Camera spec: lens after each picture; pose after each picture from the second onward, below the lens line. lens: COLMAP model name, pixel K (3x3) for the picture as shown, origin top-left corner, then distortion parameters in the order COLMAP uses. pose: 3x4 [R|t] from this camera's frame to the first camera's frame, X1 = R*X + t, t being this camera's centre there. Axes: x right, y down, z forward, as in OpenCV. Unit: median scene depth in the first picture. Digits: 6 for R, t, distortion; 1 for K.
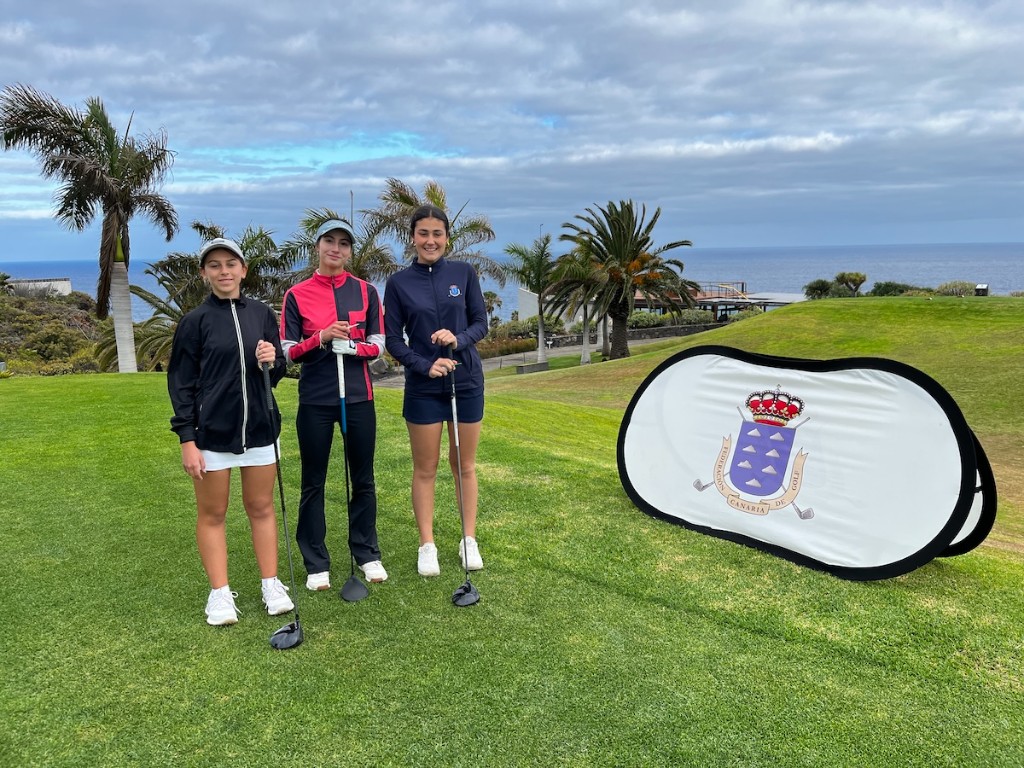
lens RADIAL K [[767.0, 0, 527.1], [0, 767.0, 386.0], [0, 0, 1]] dist [0.056876, -0.085735]
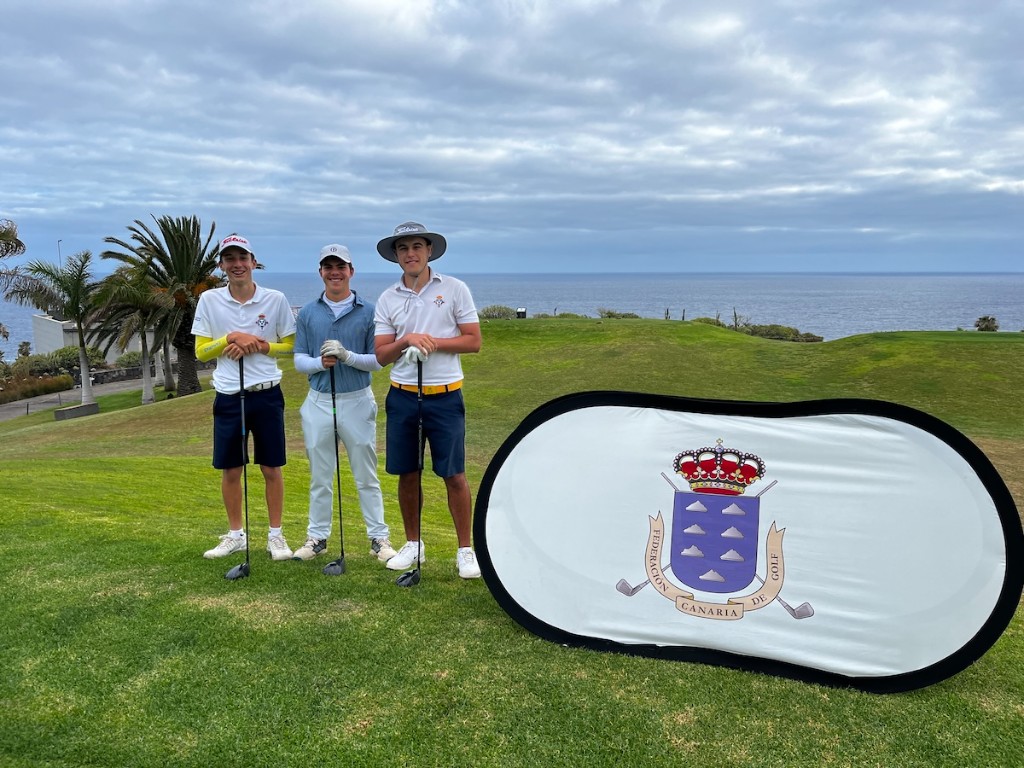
lens RADIAL K [[759.8, 0, 512.0], [0, 759.8, 384.0], [0, 0, 1]] dist [0.050042, -0.058398]
pose [[0.848985, -0.059937, 0.525007, -0.041195], [0.077435, 0.996932, -0.011404, -0.010948], [-0.522713, 0.050336, 0.851022, 0.079902]]
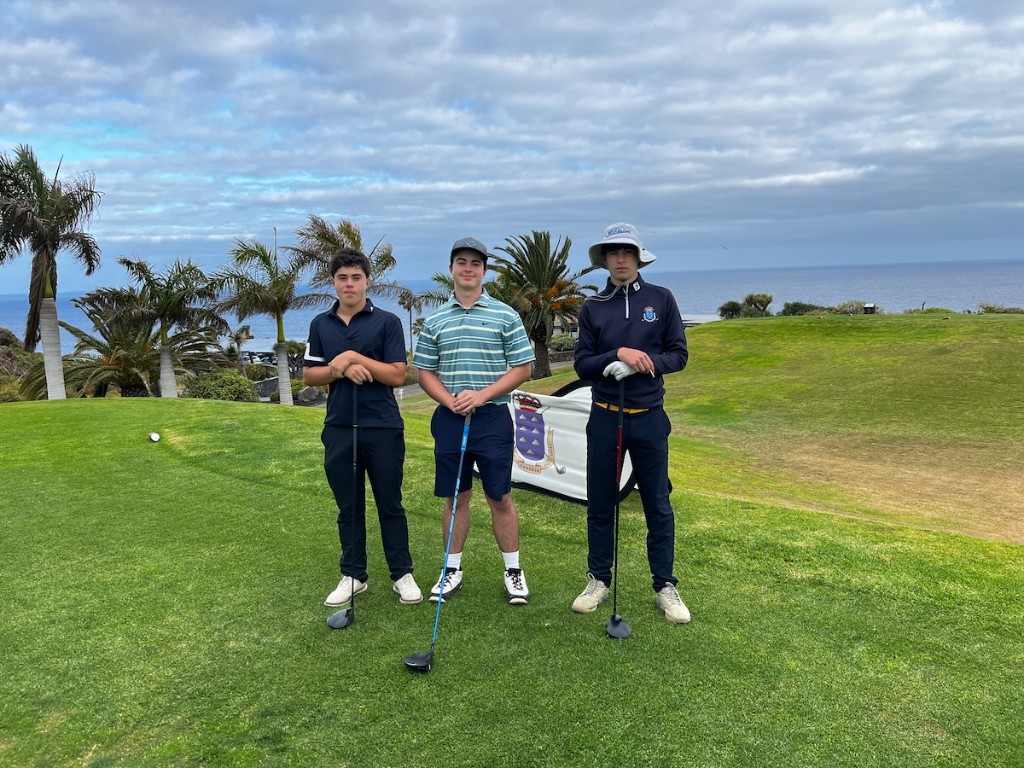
lens RADIAL K [[767.0, 0, 527.1], [0, 767.0, 386.0], [0, 0, 1]] dist [0.056876, -0.085735]
pose [[0.996578, -0.026468, 0.078307, 0.027949], [0.028988, 0.999092, -0.031216, 0.008916], [-0.077410, 0.033379, 0.996440, -0.074896]]
